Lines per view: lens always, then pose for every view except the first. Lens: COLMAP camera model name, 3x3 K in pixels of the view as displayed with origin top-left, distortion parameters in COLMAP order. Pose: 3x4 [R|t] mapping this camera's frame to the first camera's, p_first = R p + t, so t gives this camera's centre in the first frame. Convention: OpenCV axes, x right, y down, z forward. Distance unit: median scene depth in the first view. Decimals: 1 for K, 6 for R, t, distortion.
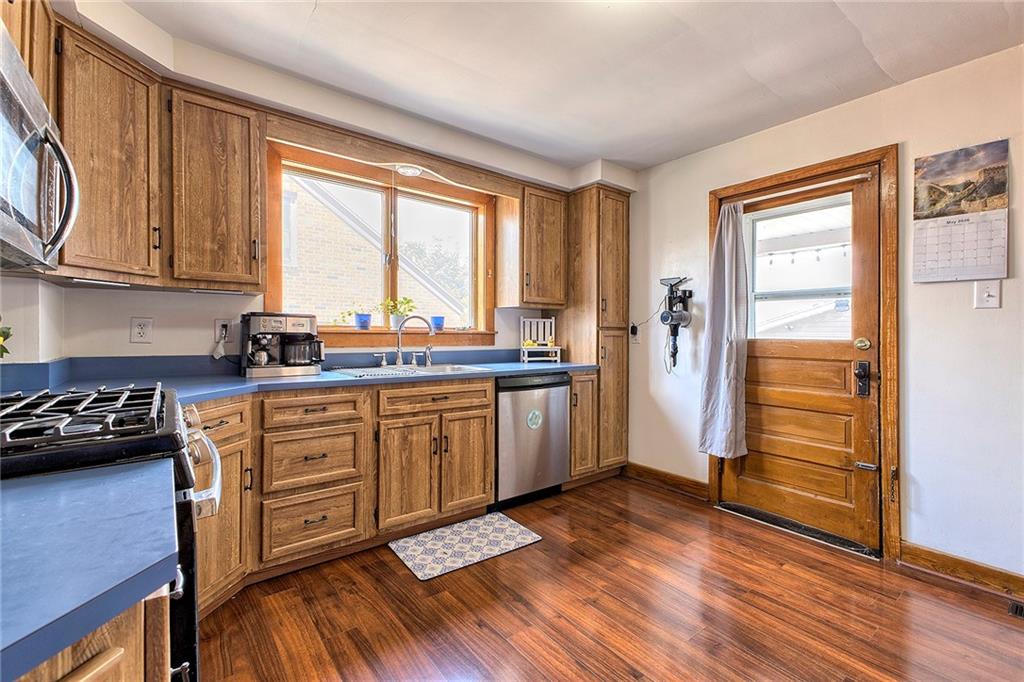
lens RADIAL K [[445.8, 0, 508.6], [0, 445.8, 330.9], [0, 0, 1]] dist [0.011250, -0.001058]
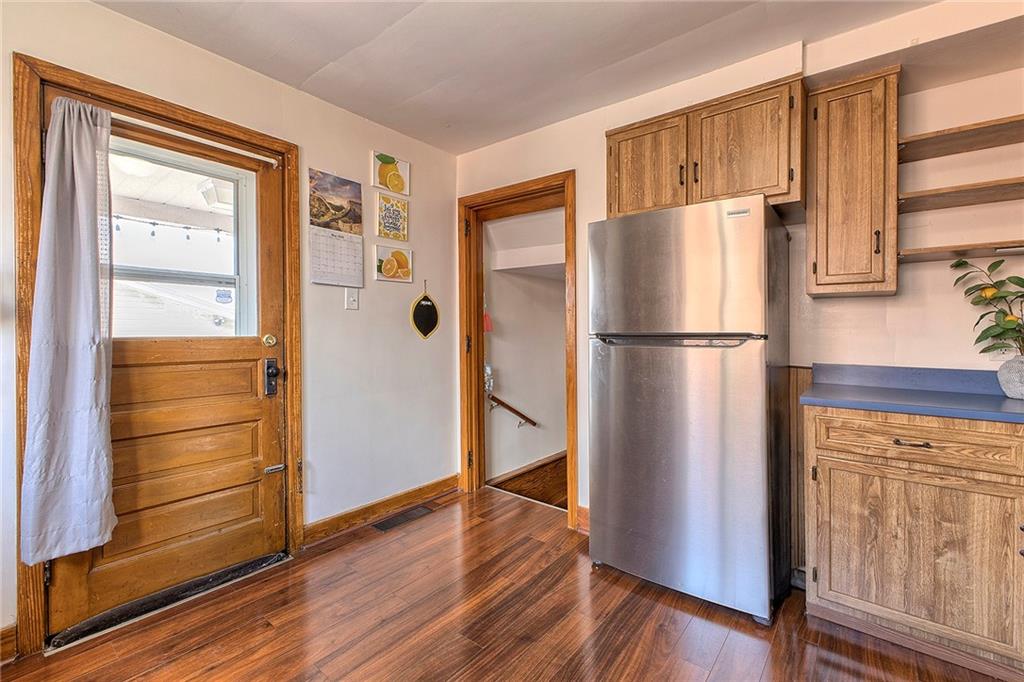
lens RADIAL K [[445.8, 0, 494.0], [0, 445.8, 327.2], [0, 0, 1]] dist [0.011250, -0.001058]
pose [[-0.221693, -0.001300, 0.975116, -0.224964], [-0.011400, 0.999934, -0.001259, -0.003017], [-0.975050, -0.011395, -0.221694, 0.741645]]
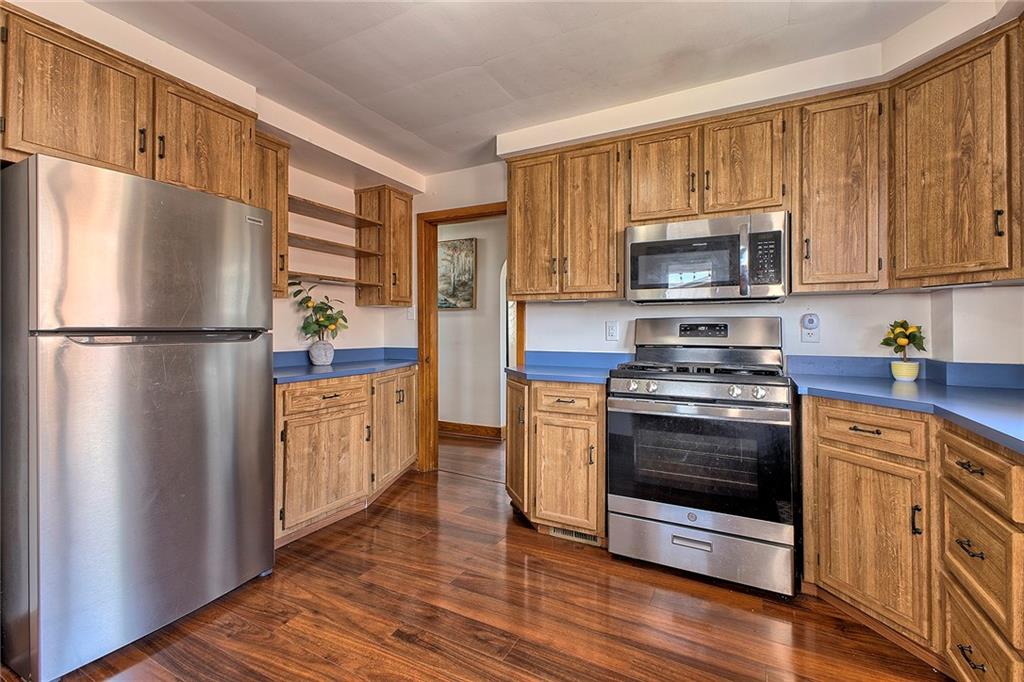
lens RADIAL K [[445.8, 0, 511.6], [0, 445.8, 324.4], [0, 0, 1]] dist [0.011250, -0.001058]
pose [[-0.914889, -0.015877, -0.403393, 0.307176], [-0.009349, 0.999792, -0.018148, 0.004445], [0.403597, -0.012832, -0.914847, 1.128919]]
